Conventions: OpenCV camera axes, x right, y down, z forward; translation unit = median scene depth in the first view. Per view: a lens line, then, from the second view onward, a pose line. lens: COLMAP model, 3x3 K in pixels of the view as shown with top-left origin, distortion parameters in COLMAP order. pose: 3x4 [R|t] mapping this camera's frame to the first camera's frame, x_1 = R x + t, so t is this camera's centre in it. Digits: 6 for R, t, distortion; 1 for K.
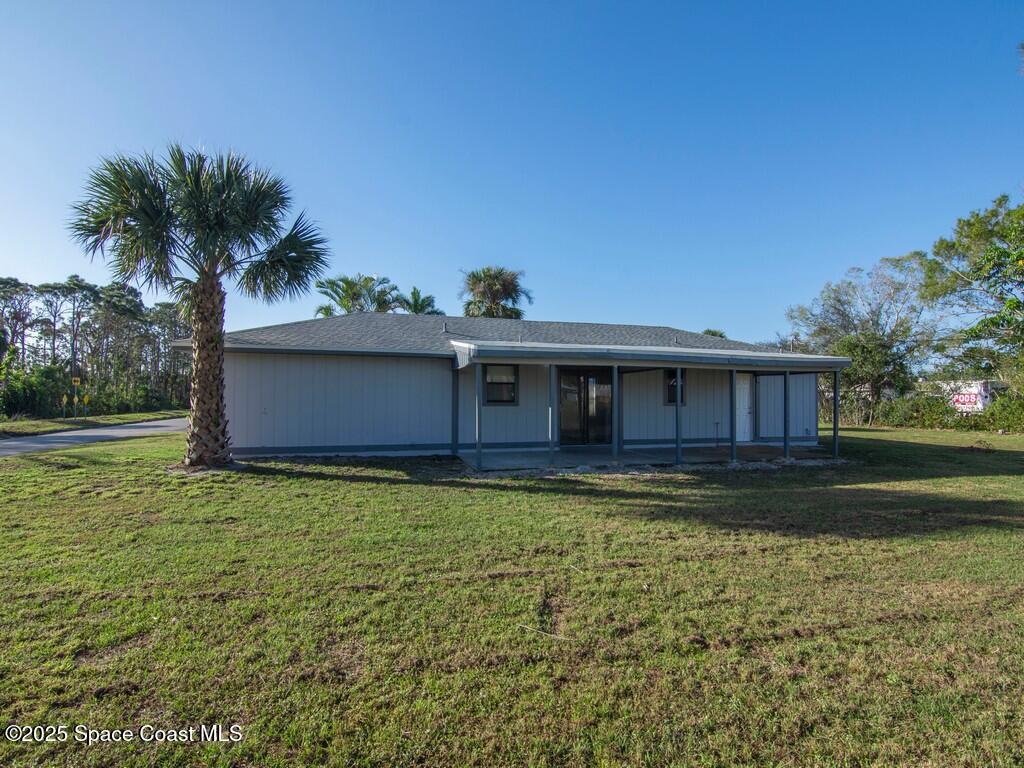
lens RADIAL K [[514.7, 0, 510.9], [0, 514.7, 380.0], [0, 0, 1]] dist [-0.004404, -0.005925]
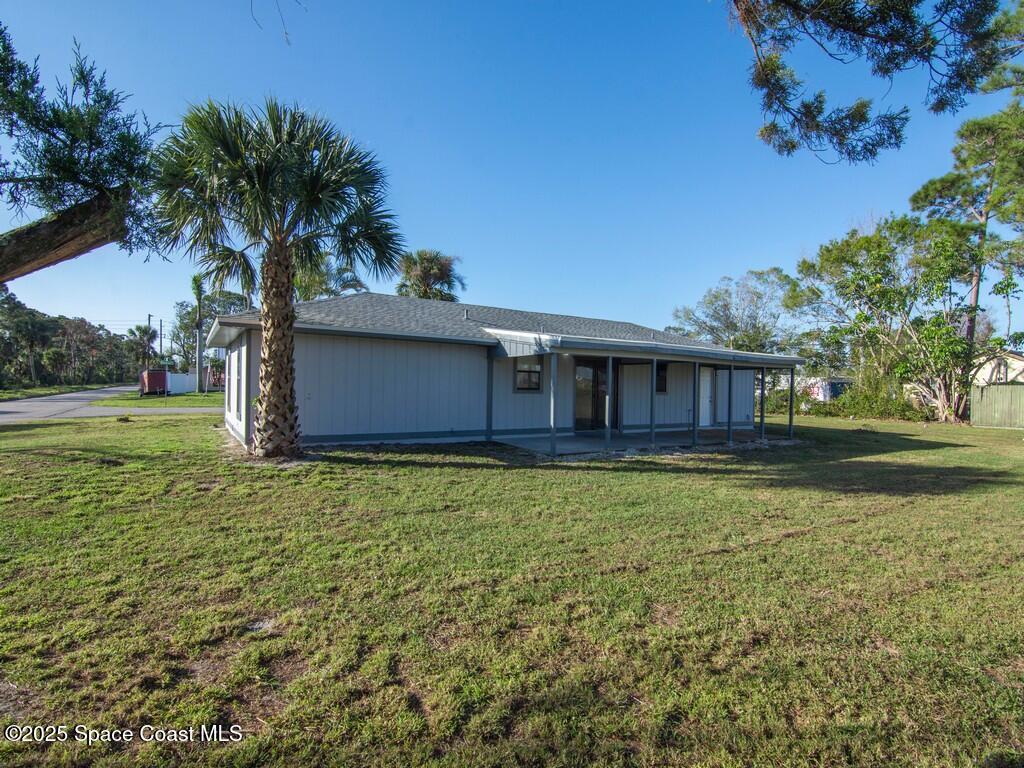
lens RADIAL K [[521.6, 0, 503.1], [0, 521.6, 384.1], [0, 0, 1]] dist [-0.020578, -0.001160]
pose [[0.959811, 0.015351, 0.280228, -0.328344], [-0.024991, 0.999211, 0.030861, 0.000559], [-0.279533, -0.036624, 0.959437, 0.008665]]
